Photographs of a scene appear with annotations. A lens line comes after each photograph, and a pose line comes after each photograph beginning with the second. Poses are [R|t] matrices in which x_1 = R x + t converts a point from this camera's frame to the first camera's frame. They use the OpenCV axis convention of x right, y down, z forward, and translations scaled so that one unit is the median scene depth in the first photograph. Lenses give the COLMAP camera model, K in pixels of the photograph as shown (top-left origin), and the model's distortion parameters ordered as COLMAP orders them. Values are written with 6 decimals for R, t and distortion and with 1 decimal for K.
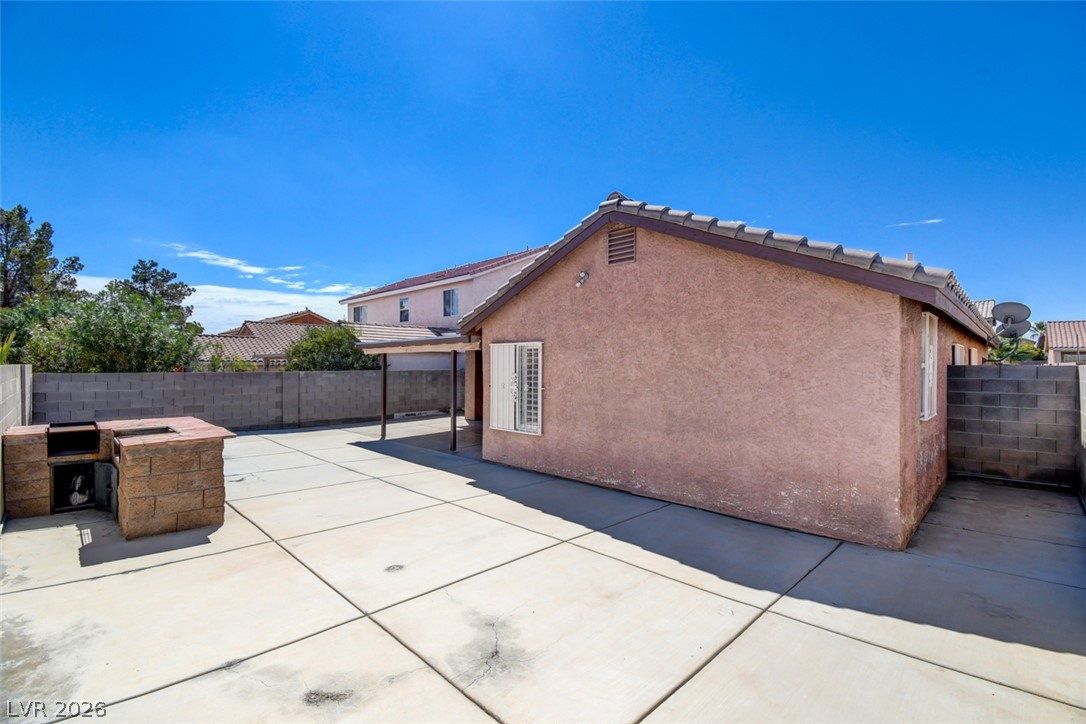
lens RADIAL K [[481.2, 0, 559.0], [0, 481.2, 361.6], [0, 0, 1]] dist [0.013629, -0.022093]
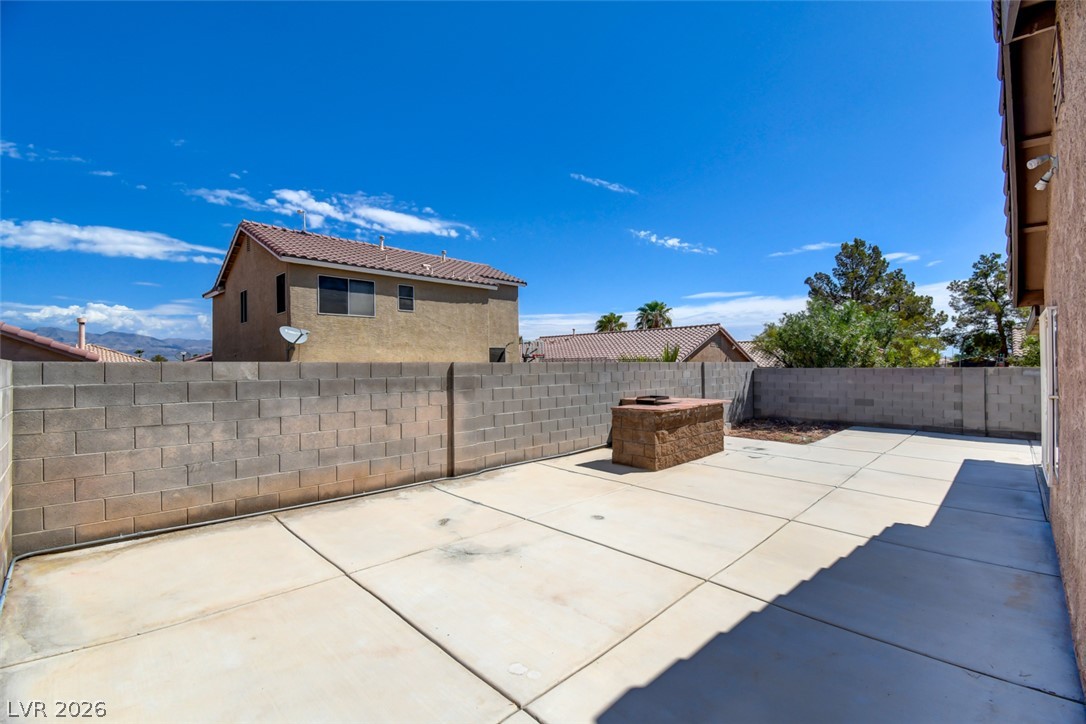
lens RADIAL K [[481.2, 0, 539.2], [0, 481.2, 359.7], [0, 0, 1]] dist [0.013629, -0.022093]
pose [[-0.023544, -0.015486, -0.999603, 0.484838], [0.013897, 0.999778, -0.015816, 0.016507], [0.999626, -0.014264, -0.023323, 0.457056]]
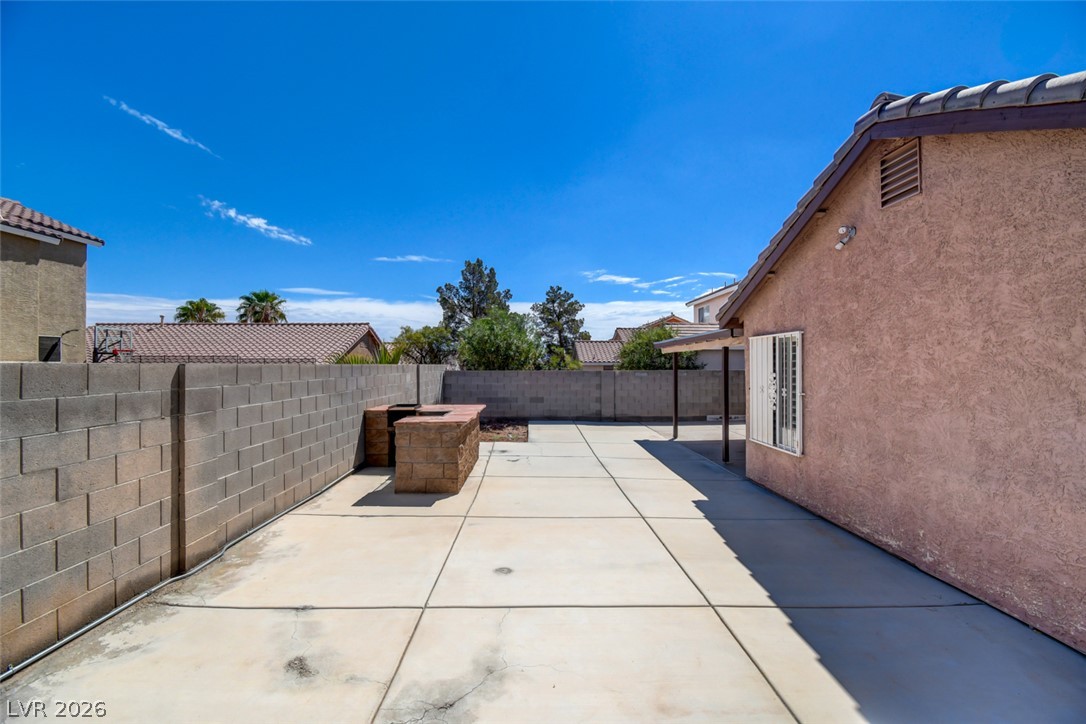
lens RADIAL K [[481.2, 0, 551.0], [0, 481.2, 360.2], [0, 0, 1]] dist [0.013629, -0.022093]
pose [[0.715685, -0.009280, -0.698361, 0.210338], [0.005586, 0.999956, -0.007564, 0.007247], [0.698401, 0.001513, 0.715705, 0.194286]]
